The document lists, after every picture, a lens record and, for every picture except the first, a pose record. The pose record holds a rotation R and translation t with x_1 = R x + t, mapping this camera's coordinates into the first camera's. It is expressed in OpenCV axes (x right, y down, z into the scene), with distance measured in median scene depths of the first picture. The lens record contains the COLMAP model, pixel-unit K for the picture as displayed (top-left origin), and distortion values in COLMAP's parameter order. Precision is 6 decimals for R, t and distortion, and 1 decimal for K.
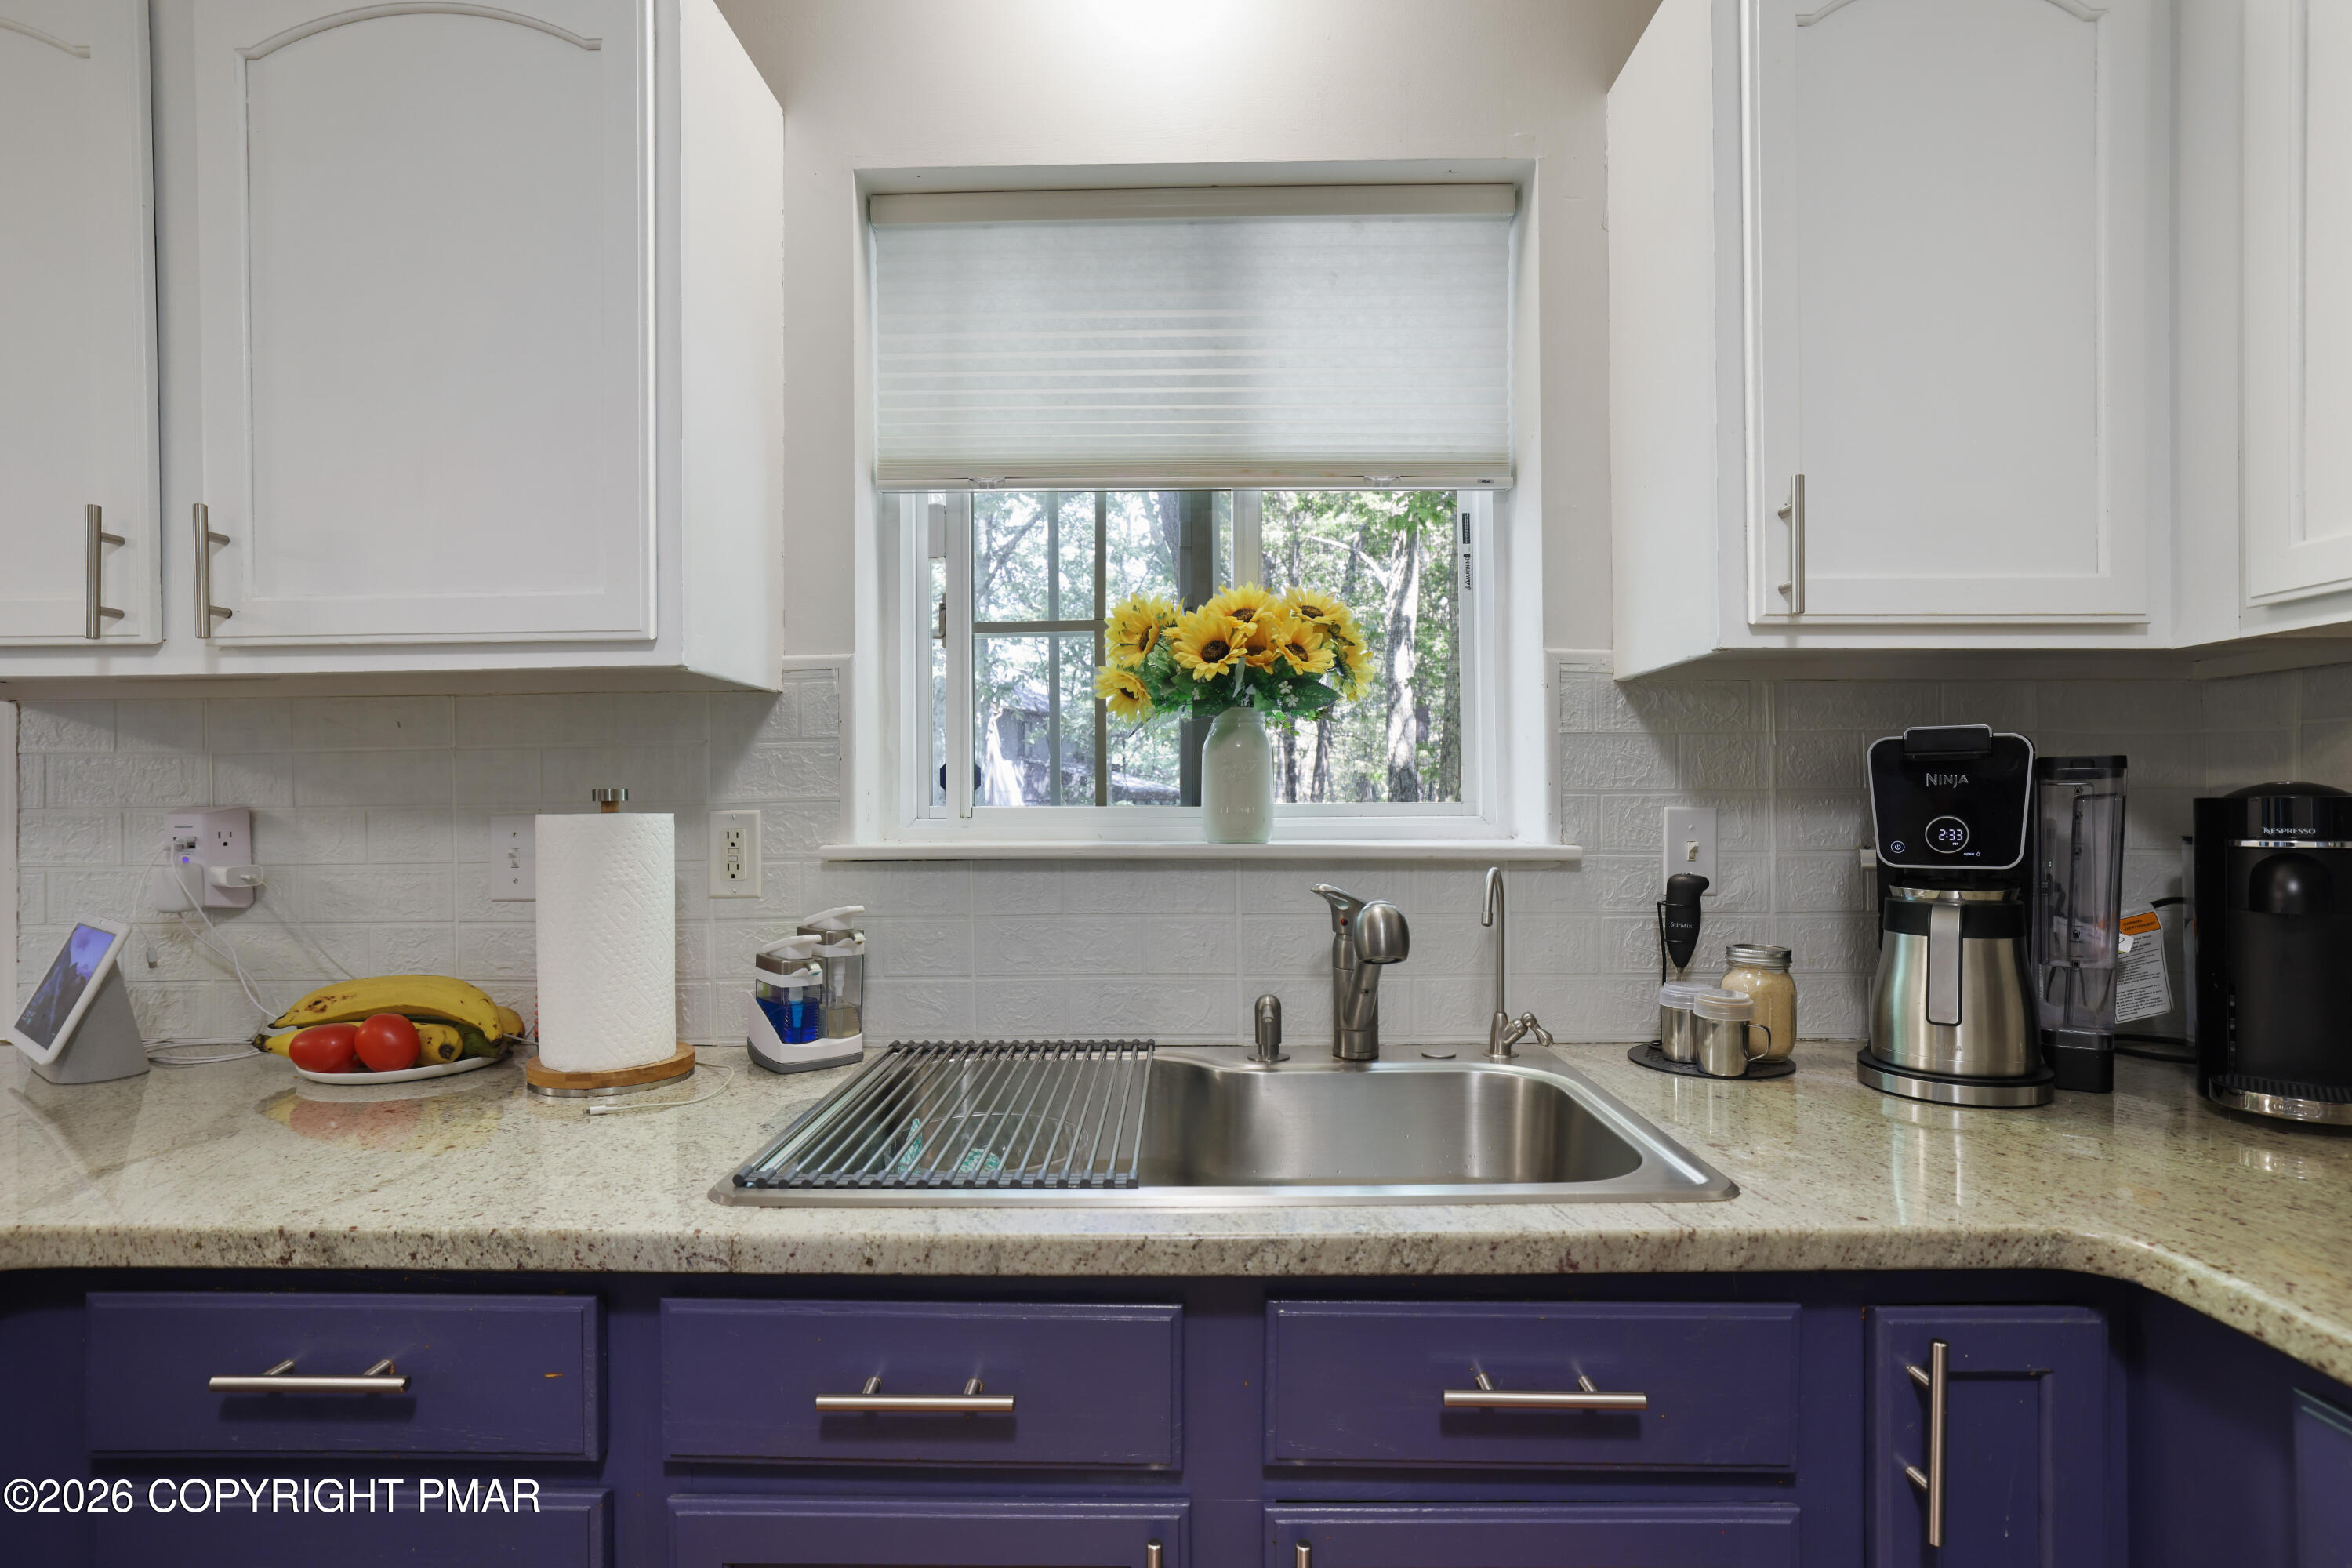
lens RADIAL K [[1155.1, 0, 1167.7], [0, 1155.1, 797.5], [0, 0, 1]] dist [-0.002448, 0.005280]
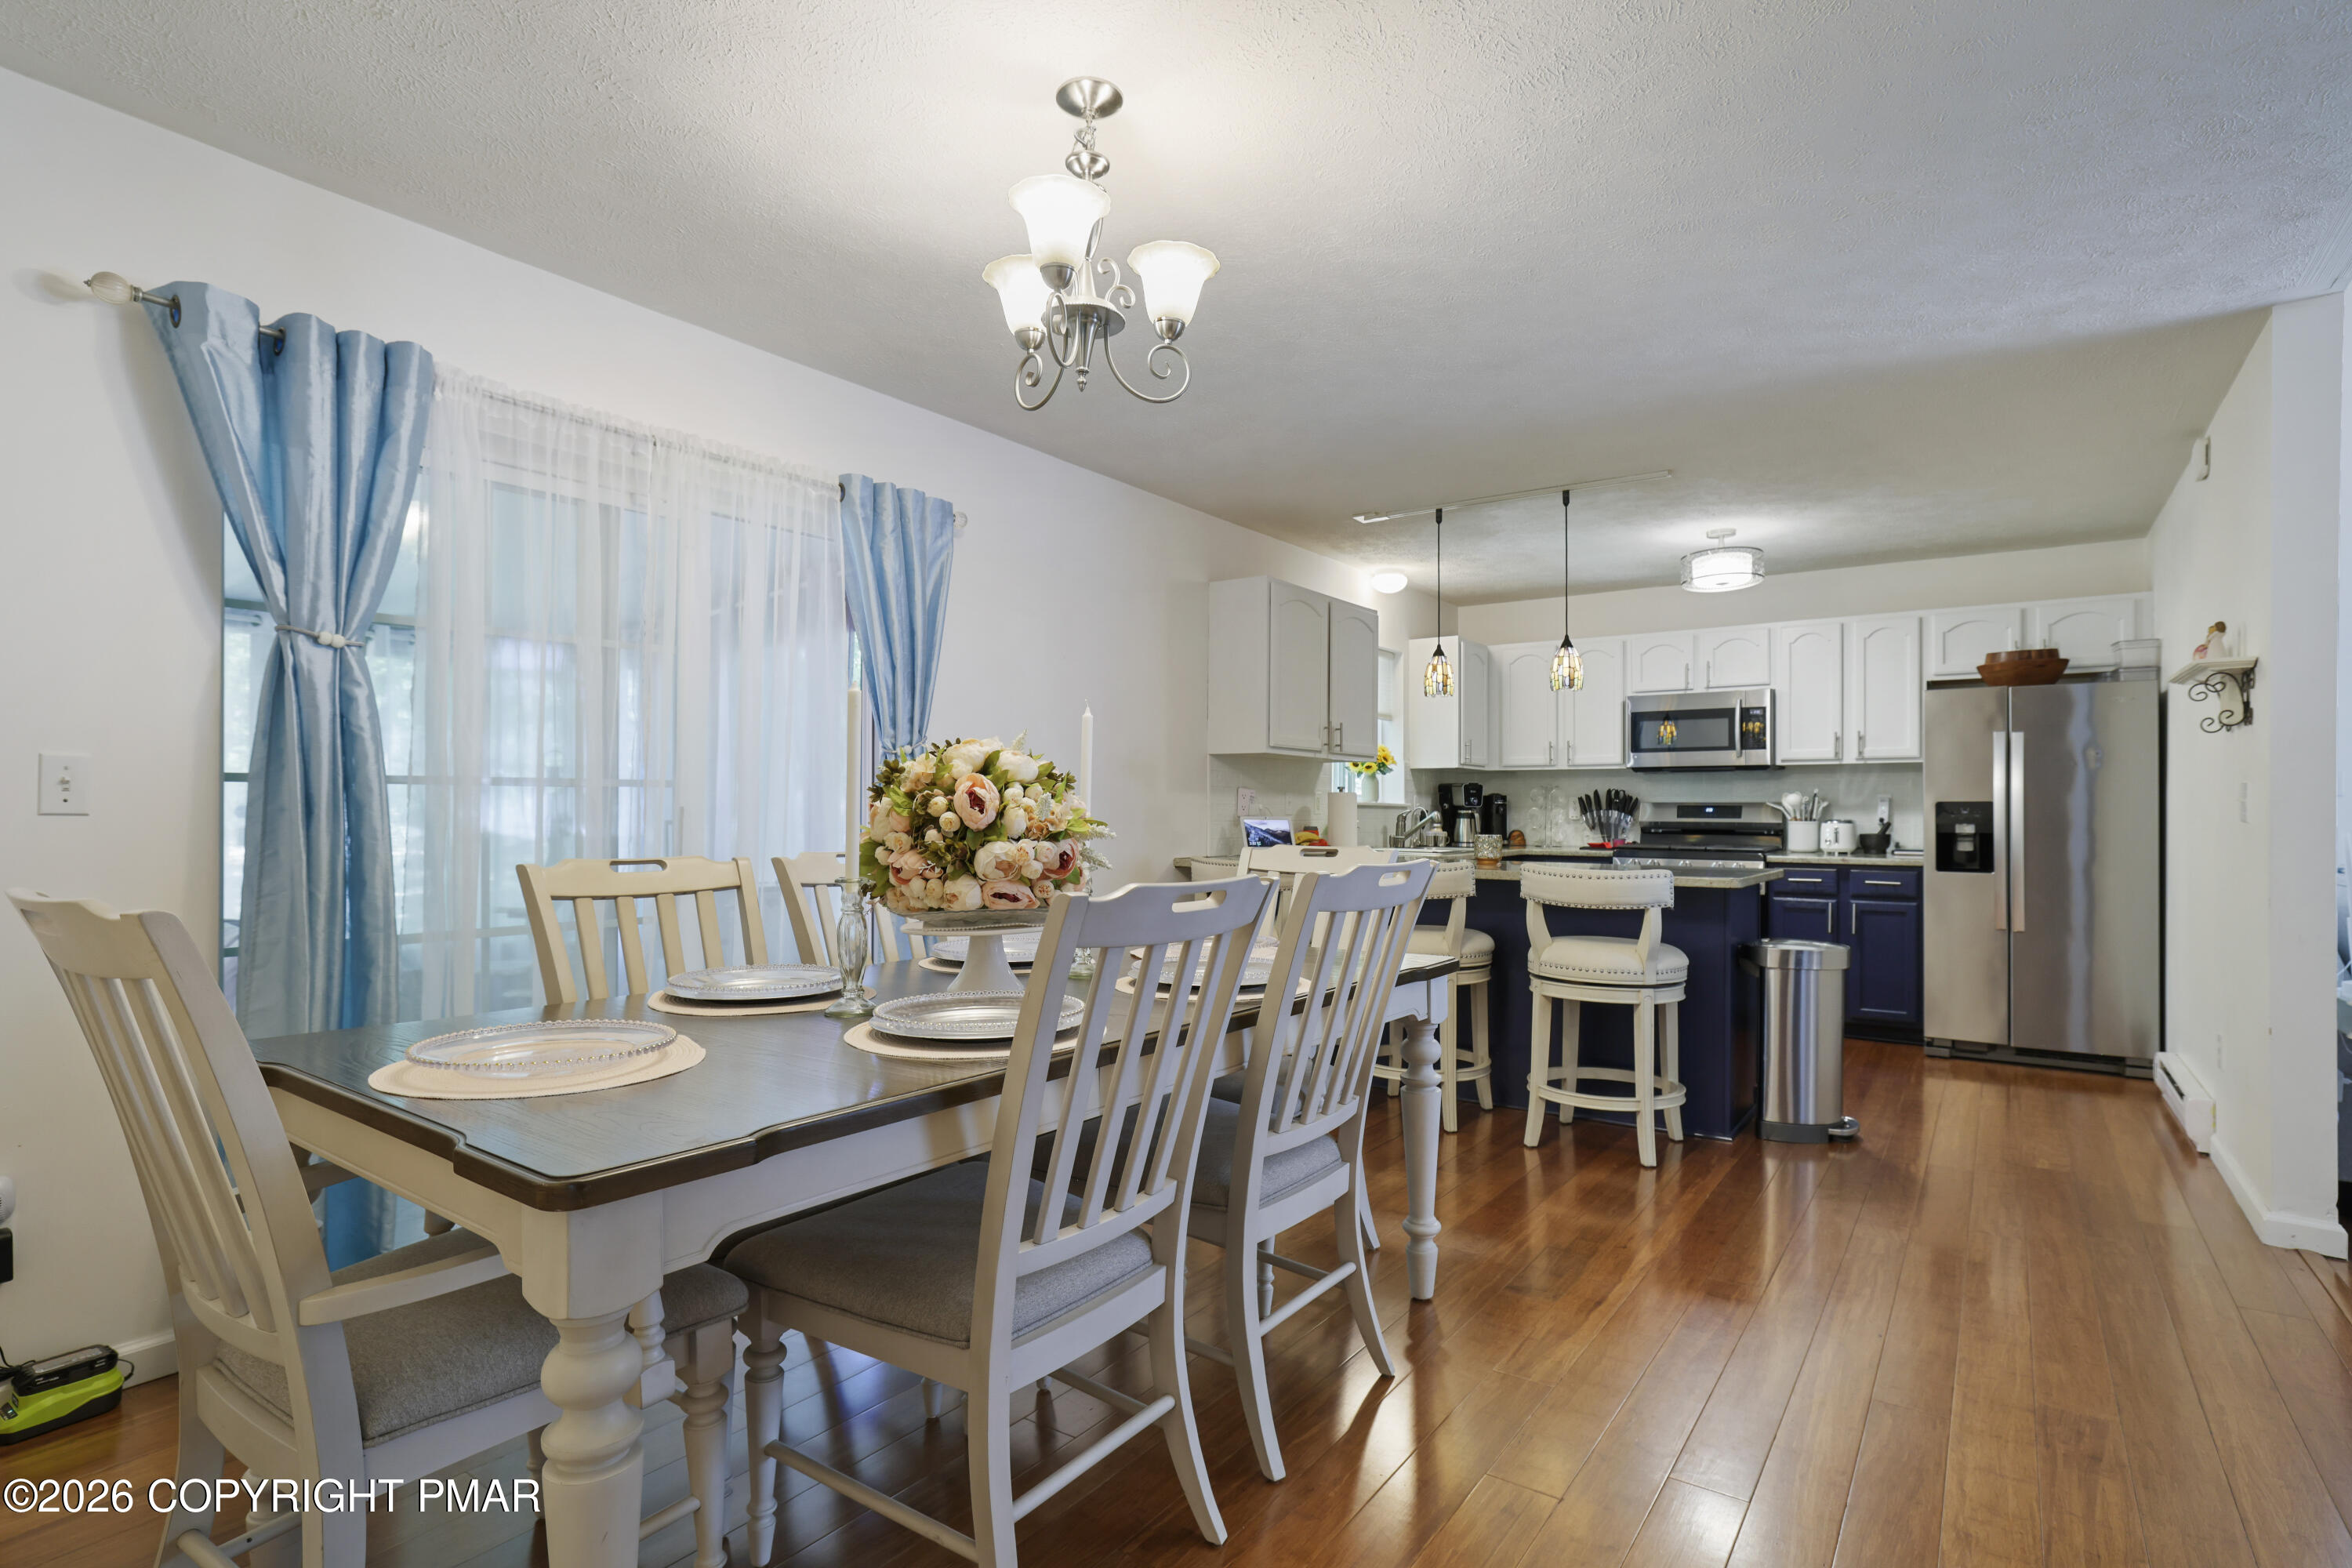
lens RADIAL K [[1155.1, 0, 1191.6], [0, 1155.1, 799.5], [0, 0, 1]] dist [-0.002448, 0.005280]
pose [[0.554987, 0.018552, 0.831652, -4.811592], [-0.012445, 0.999825, -0.013999, 0.121222], [-0.831766, -0.002580, 0.555121, -1.016721]]
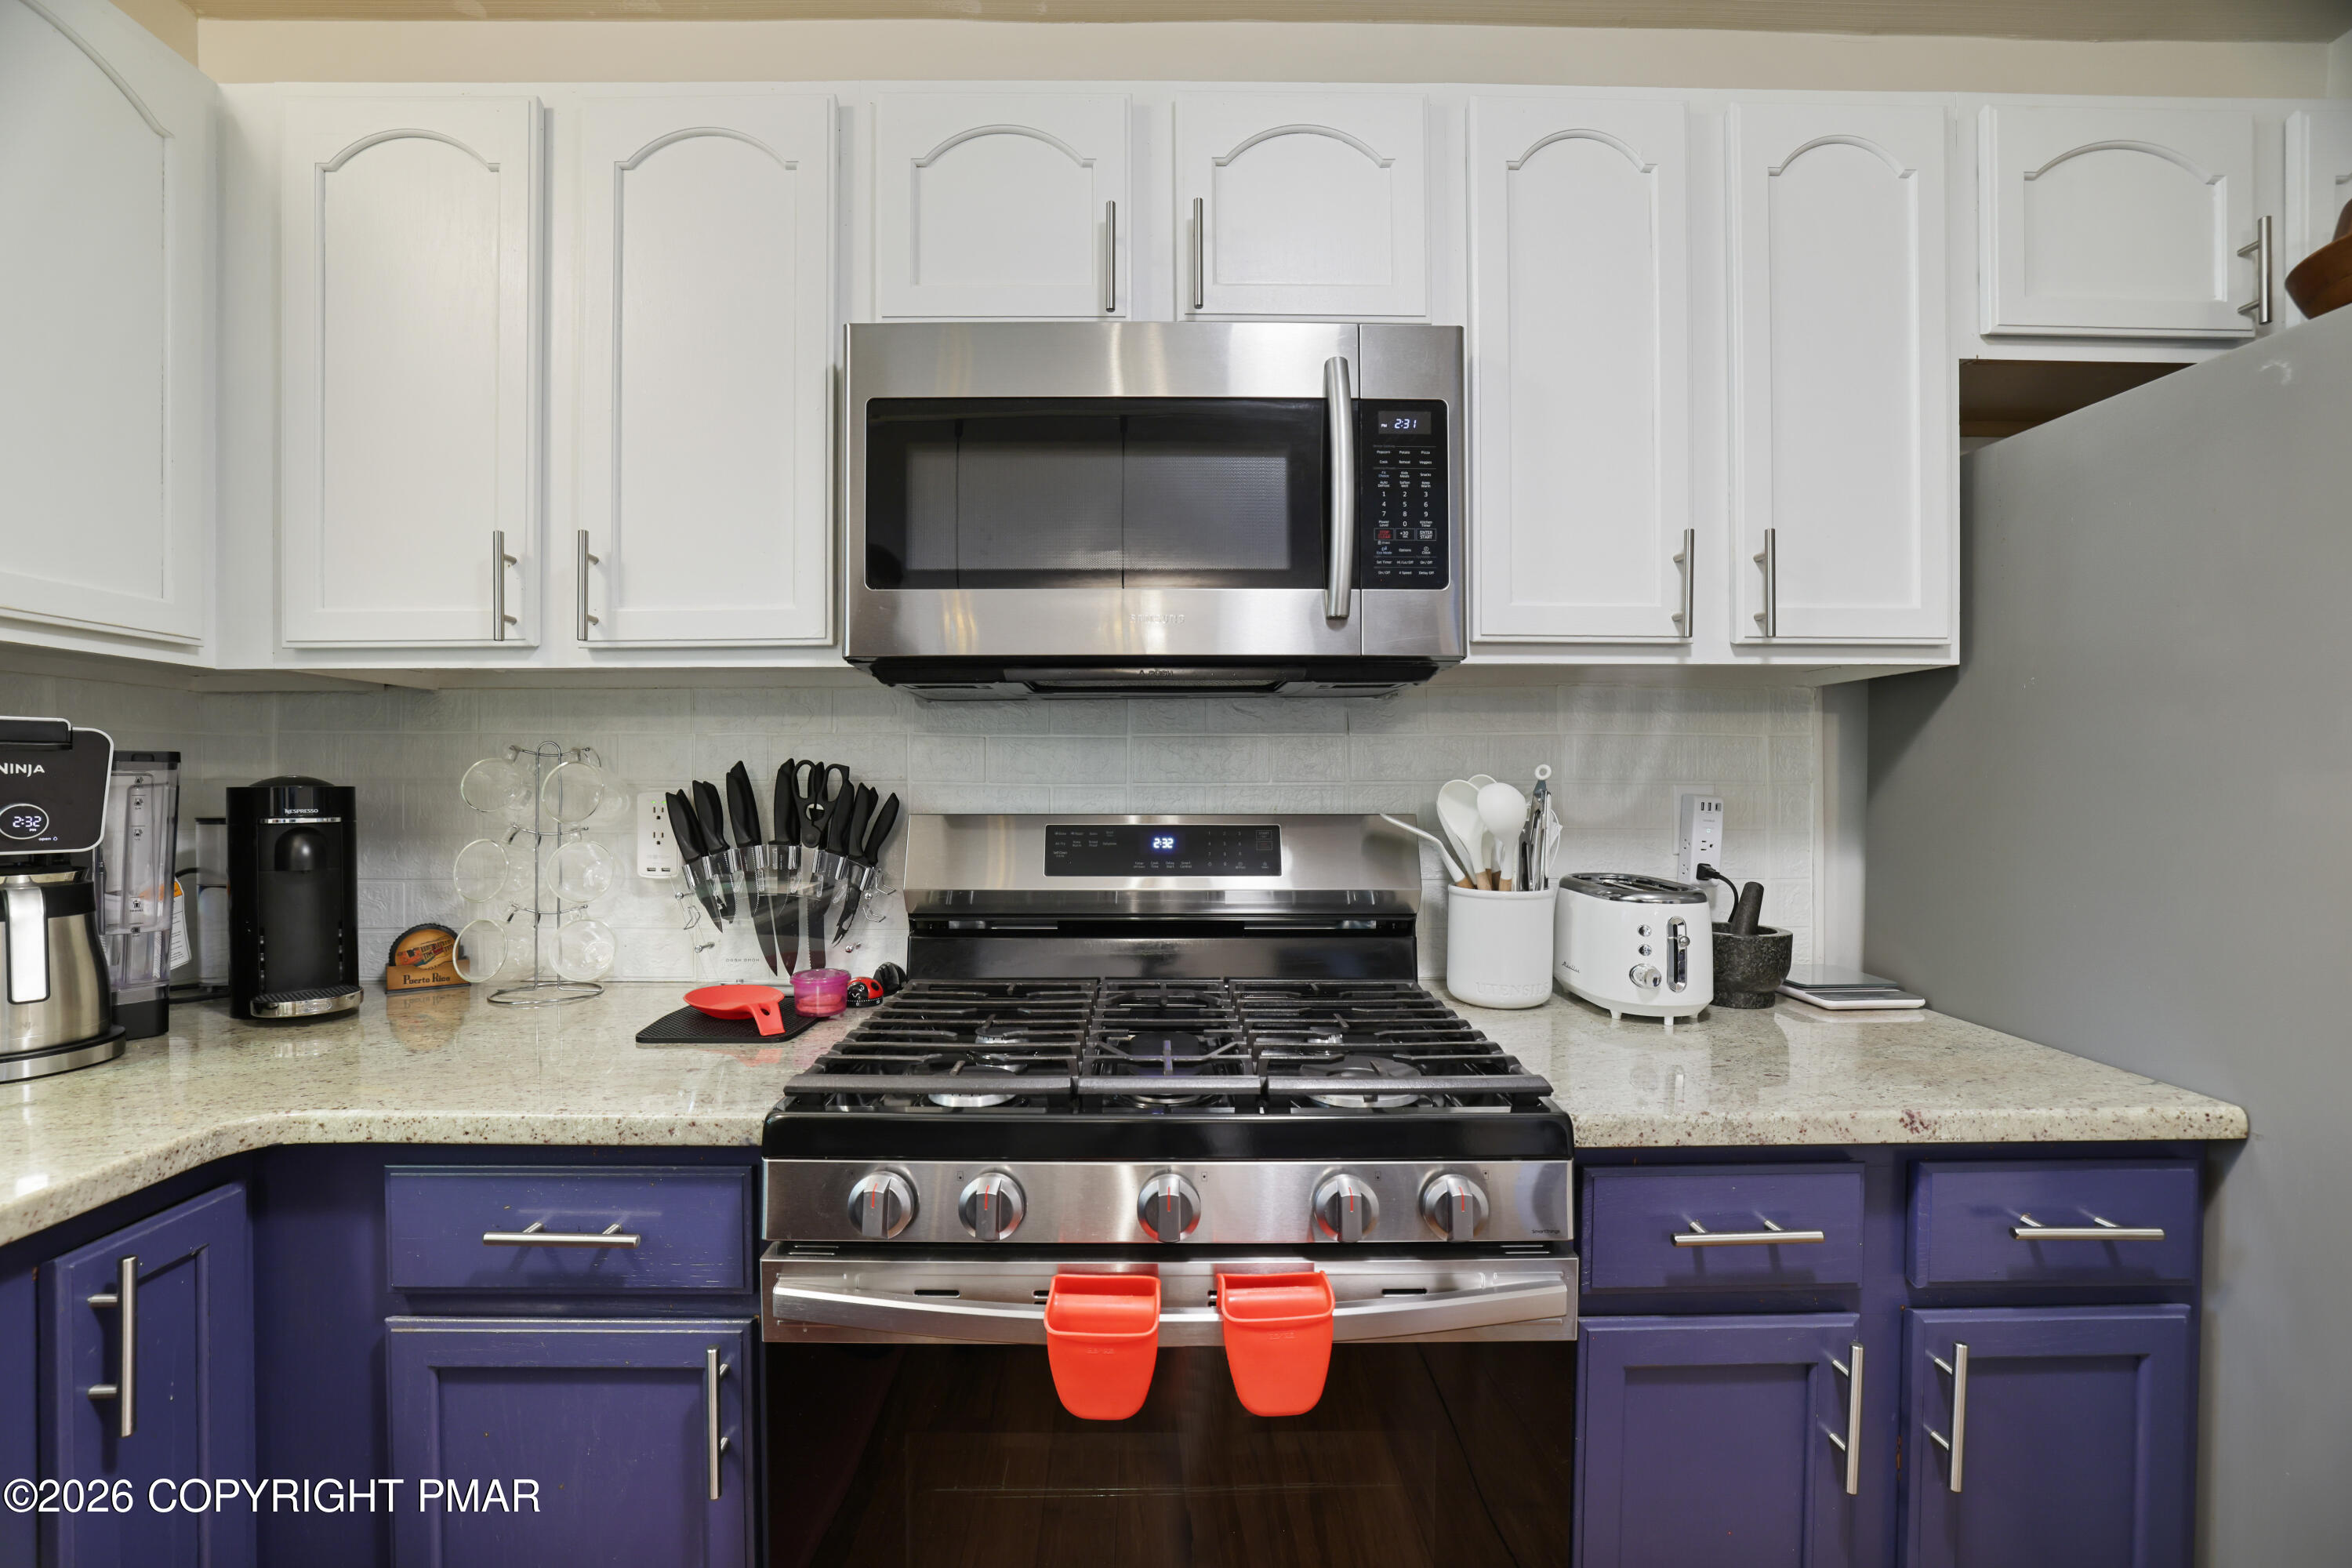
lens RADIAL K [[1012.8, 0, 1143.0], [0, 1012.8, 784.8], [0, 0, 1]] dist [-0.034035, 0.008851]
pose [[-0.027318, 0.013030, 0.999542, -0.234512], [-0.001159, 0.999914, -0.013067, 0.010028], [-0.999626, -0.001516, -0.027301, 0.016821]]
